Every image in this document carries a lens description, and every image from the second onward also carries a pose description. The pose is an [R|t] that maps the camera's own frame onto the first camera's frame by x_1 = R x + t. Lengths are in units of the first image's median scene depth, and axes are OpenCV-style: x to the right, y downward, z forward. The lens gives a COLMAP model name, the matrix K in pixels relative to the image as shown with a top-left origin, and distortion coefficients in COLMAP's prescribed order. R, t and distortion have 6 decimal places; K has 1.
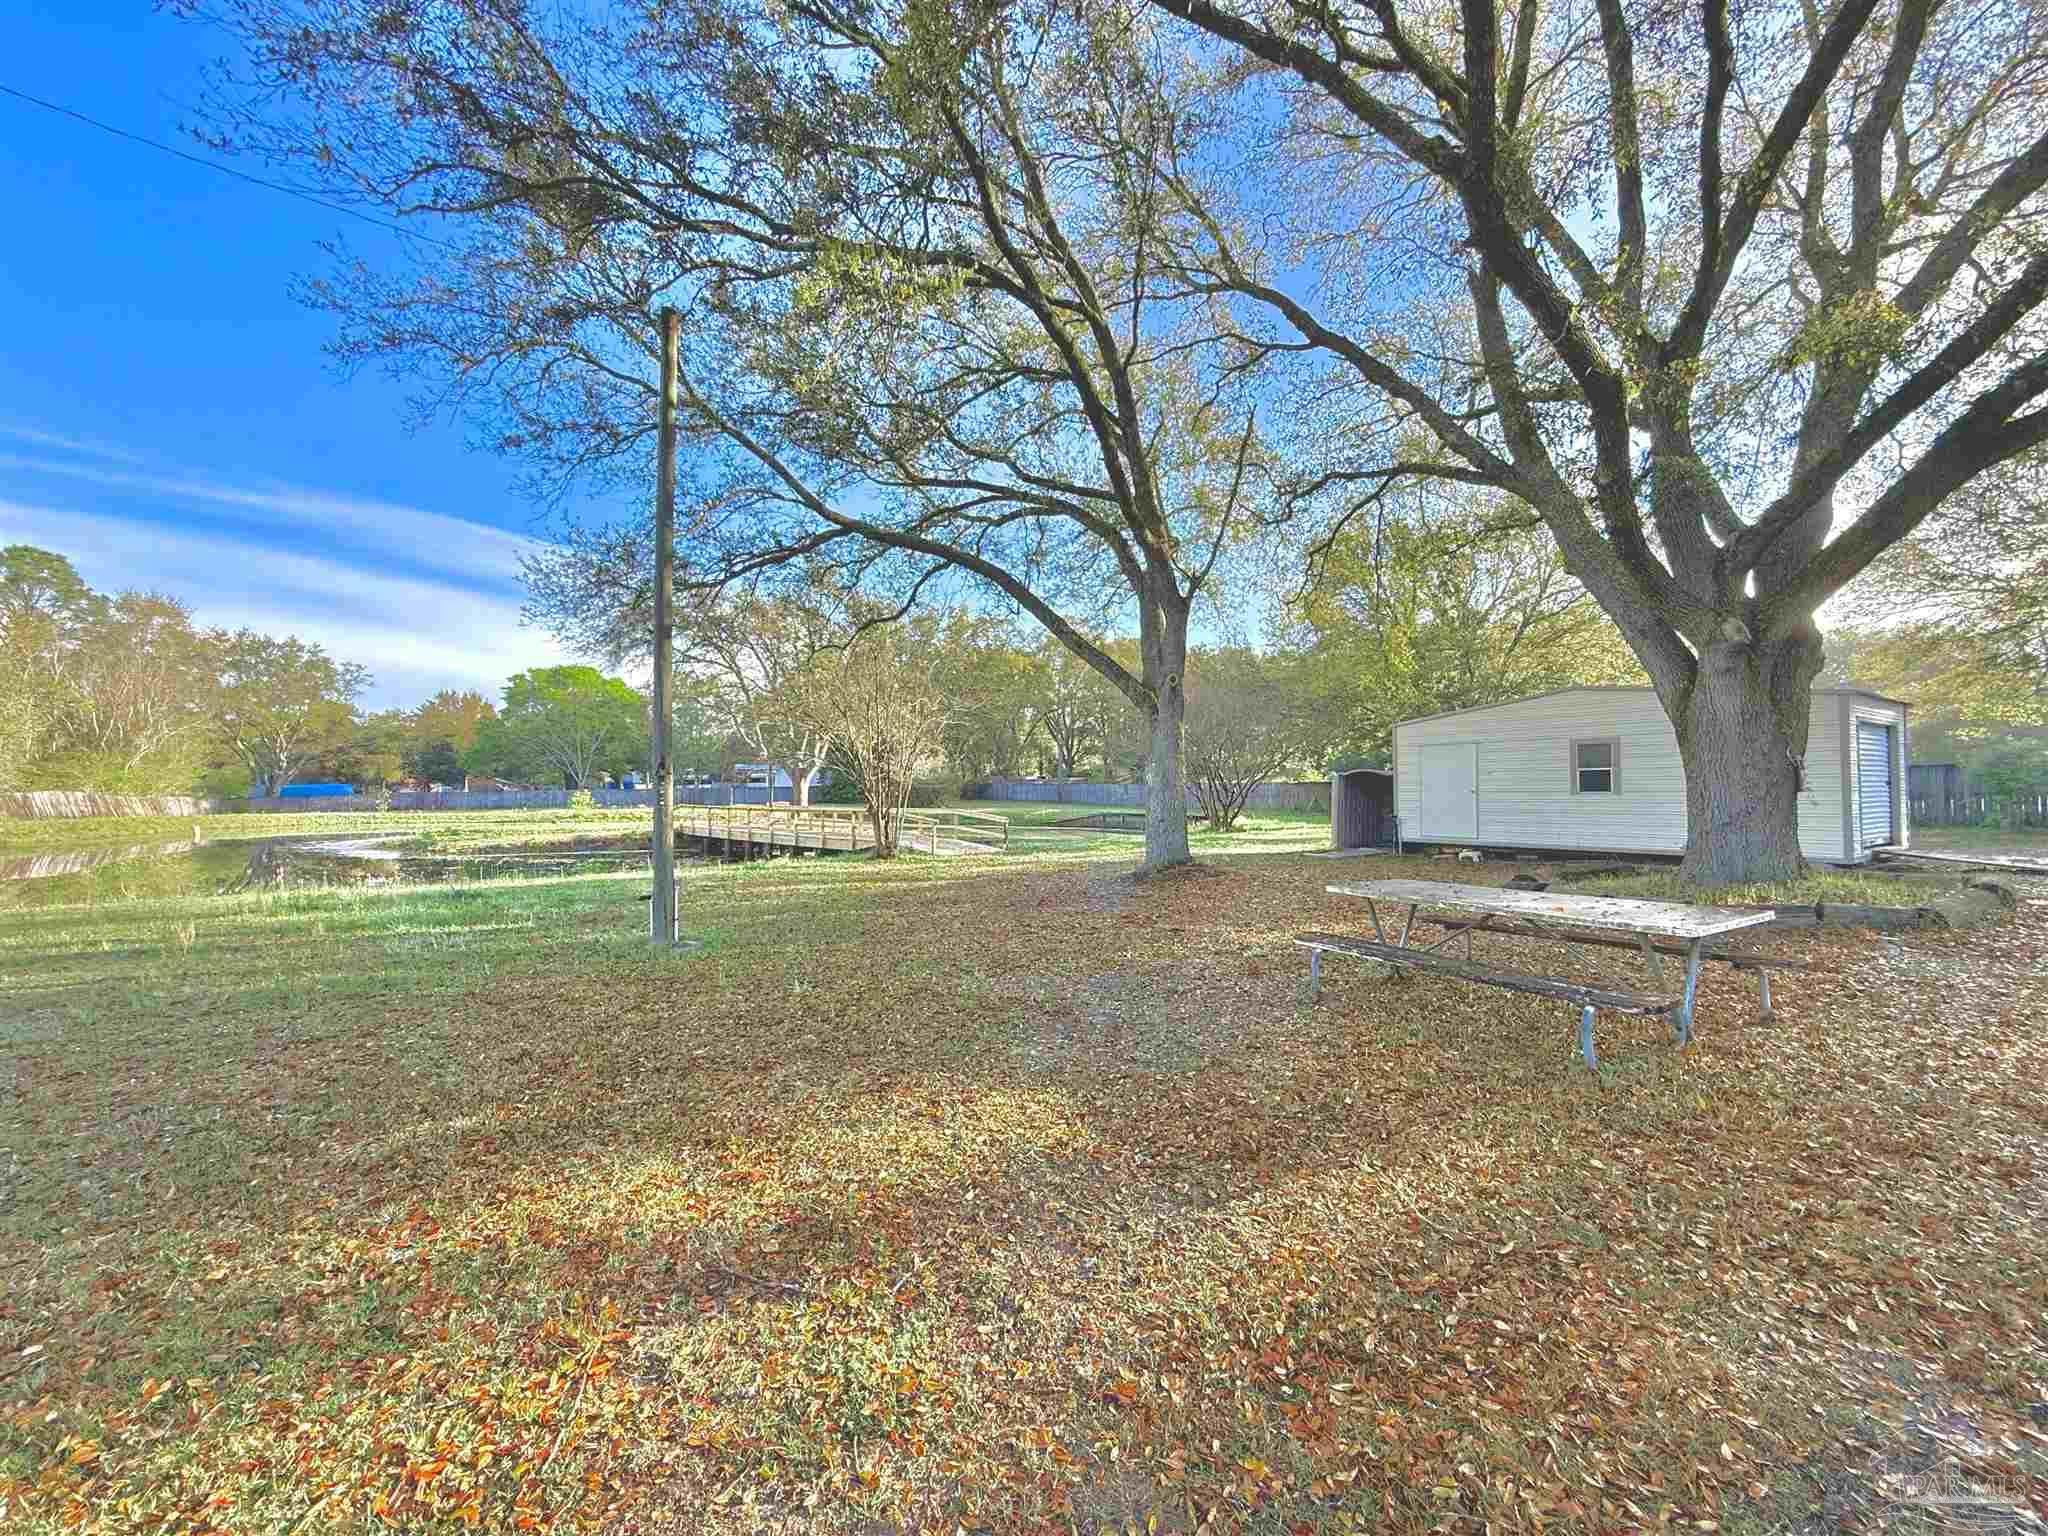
lens RADIAL K [[815.8, 0, 1017.6], [0, 815.8, 768.8], [0, 0, 1]] dist [0.000376, -0.000074]
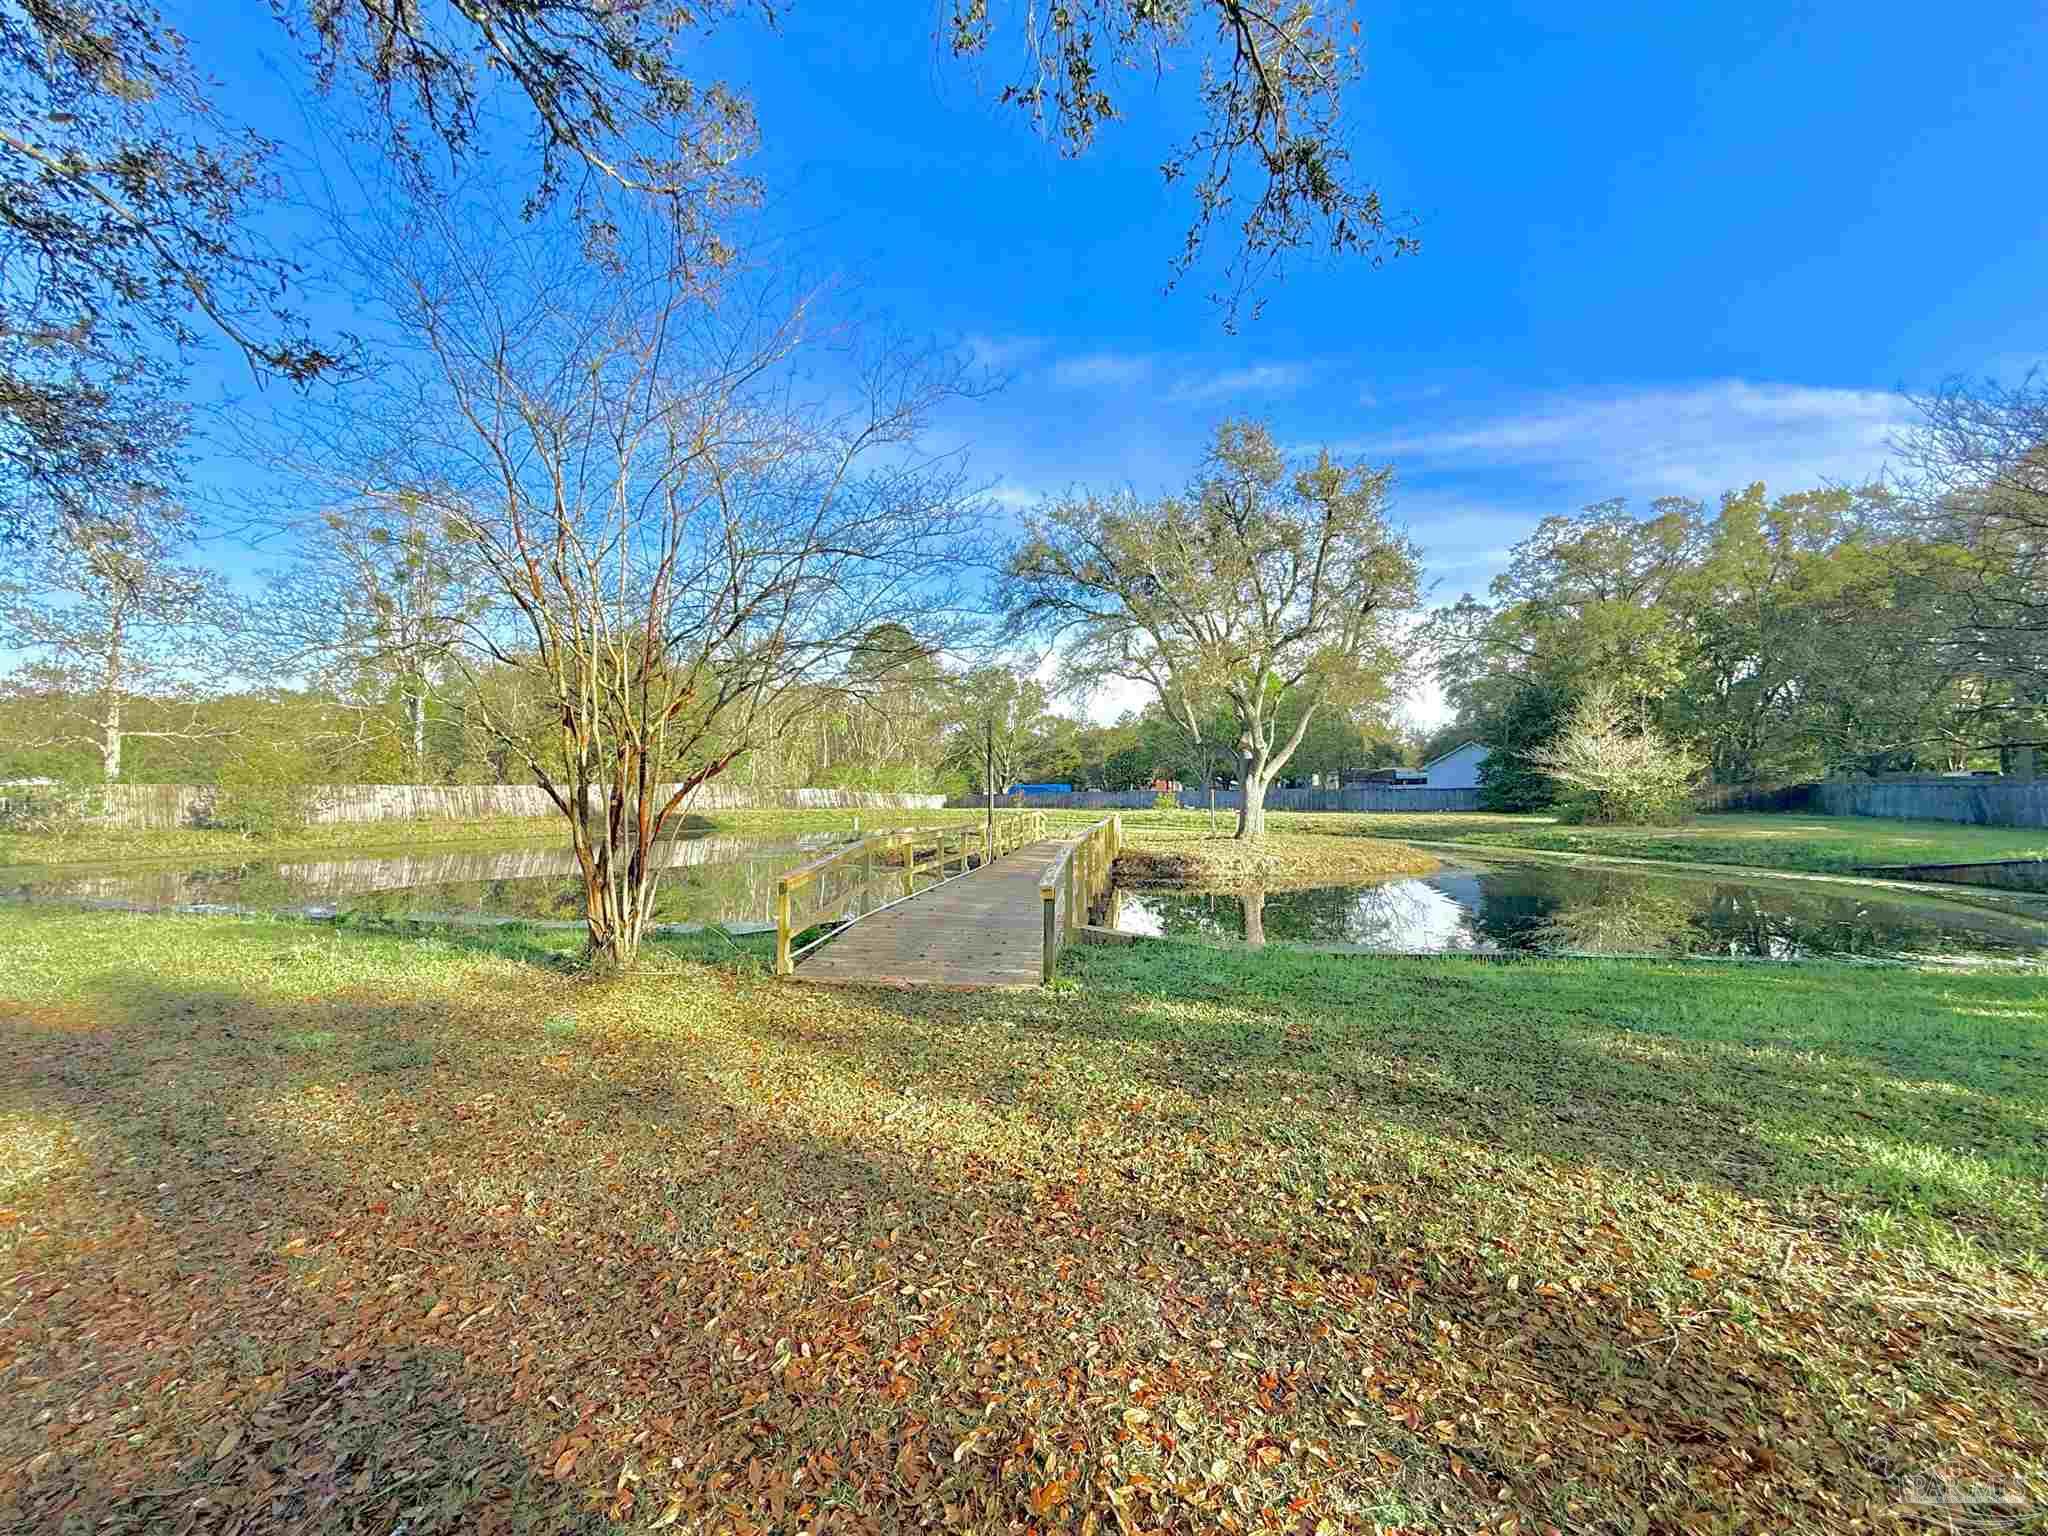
lens RADIAL K [[815.8, 0, 1017.6], [0, 815.8, 768.8], [0, 0, 1]] dist [0.000376, -0.000074]
pose [[0.625253, -0.013558, -0.780304, 0.414274], [0.012118, 0.999897, -0.007664, 0.028644], [0.780328, -0.004664, 0.625353, 1.443912]]
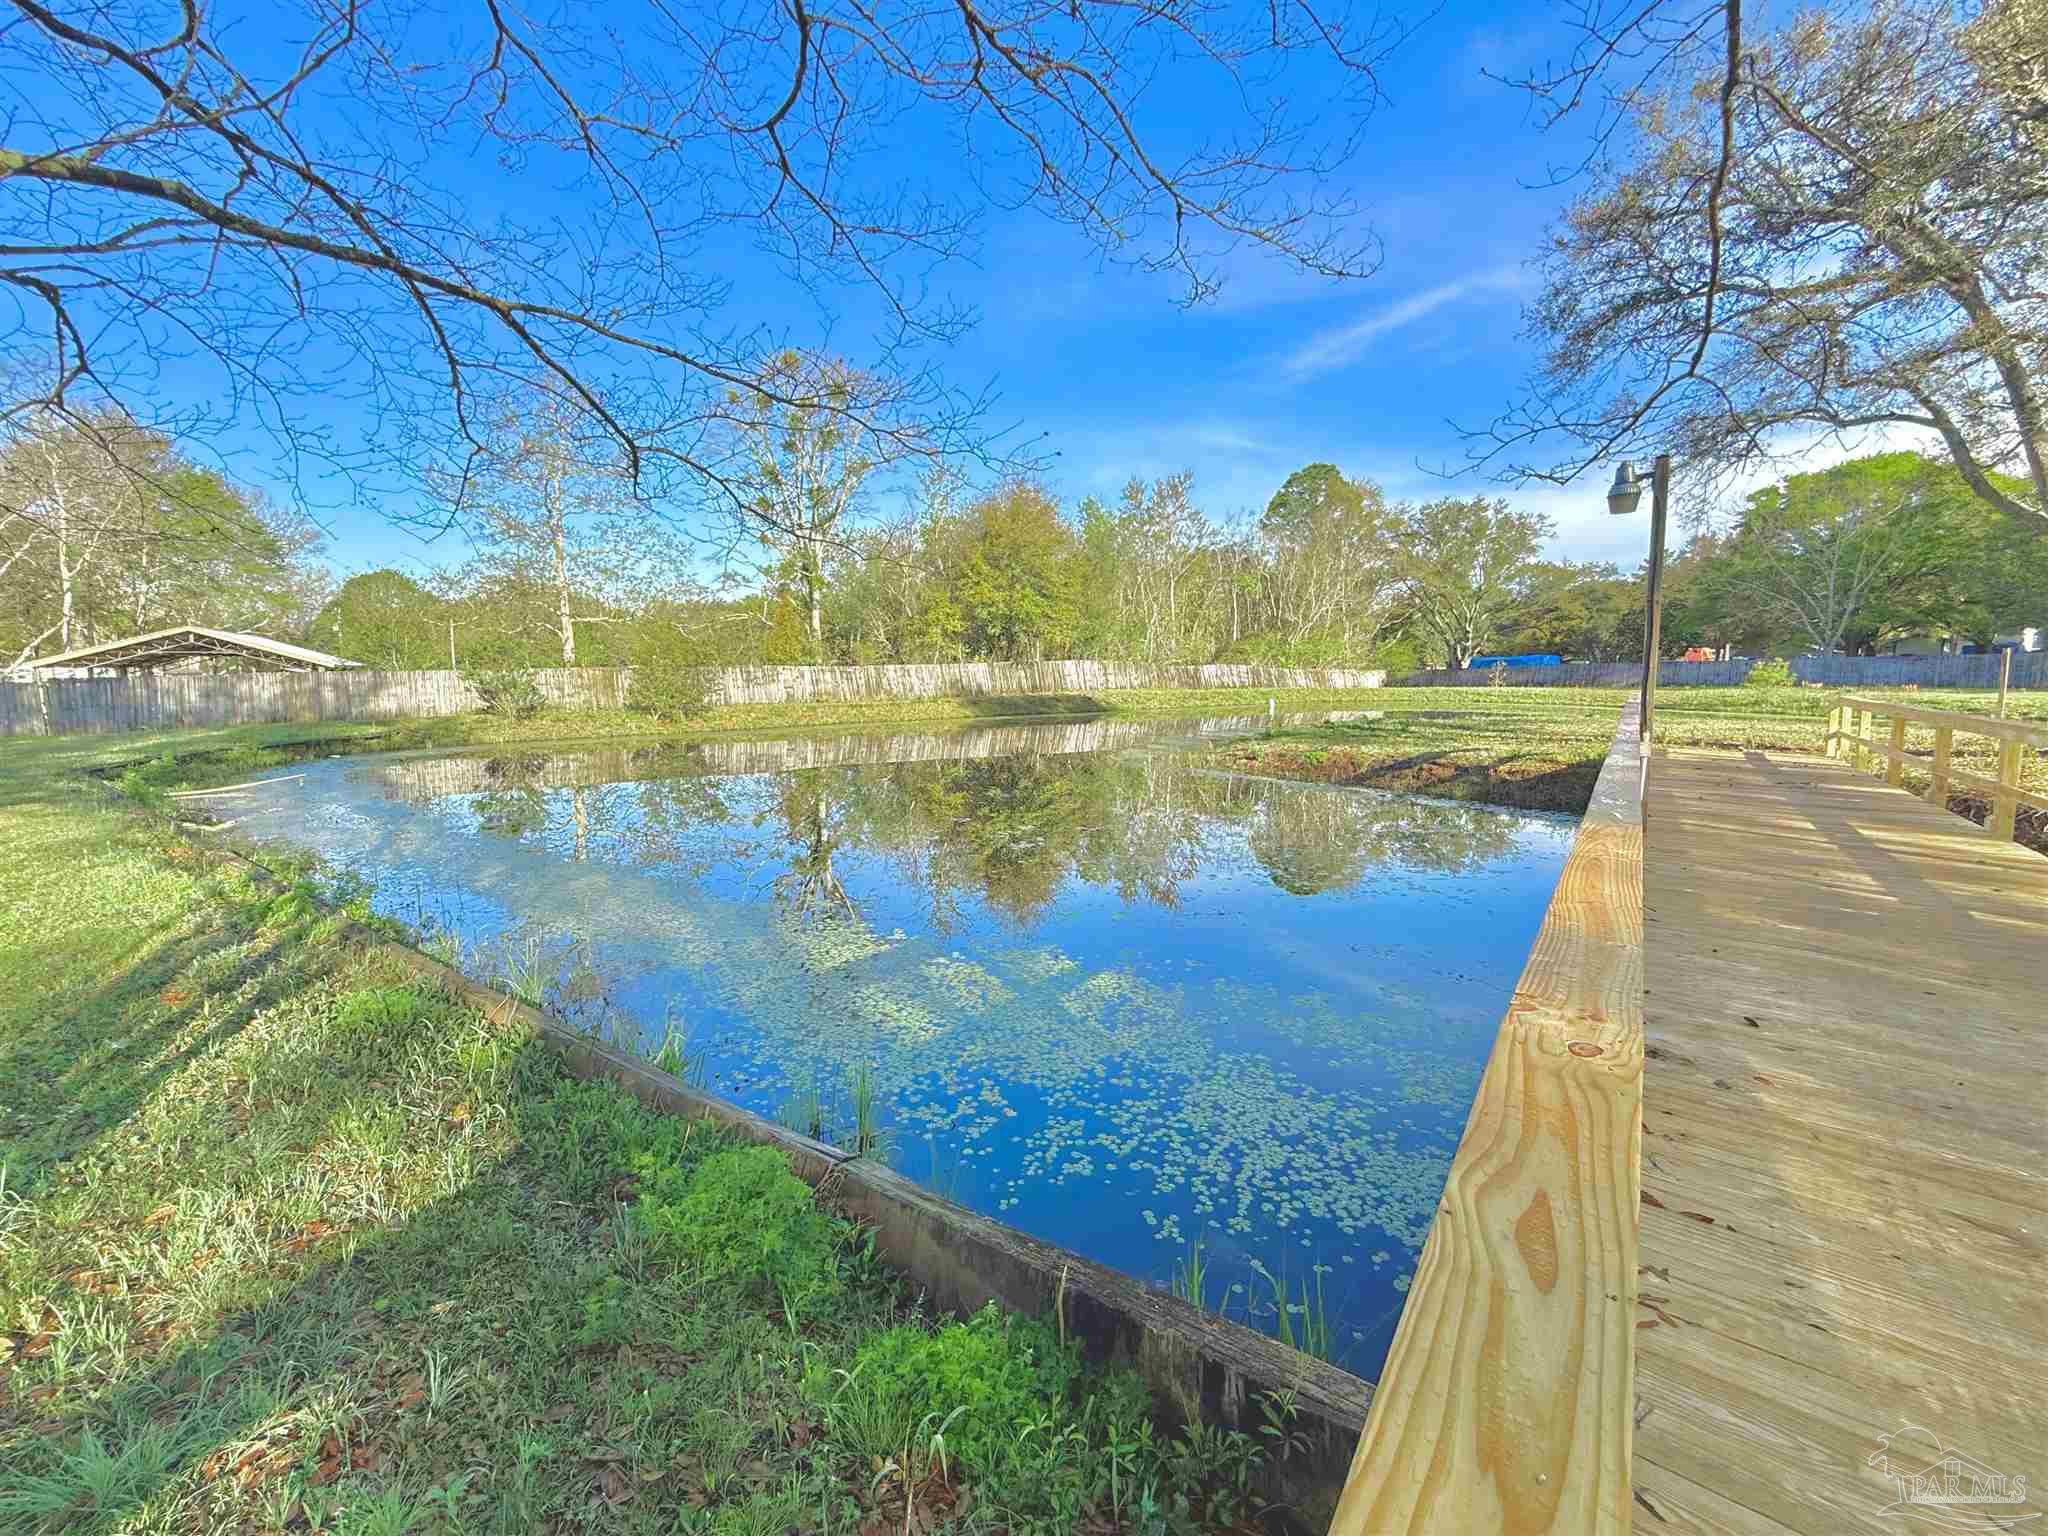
lens RADIAL K [[815.8, 0, 1017.6], [0, 815.8, 768.8], [0, 0, 1]] dist [0.000376, -0.000074]
pose [[0.182681, 0.120595, -0.975748, -0.237456], [0.033053, 0.991135, 0.128684, 0.052936], [0.982616, -0.055760, 0.177076, 1.766109]]
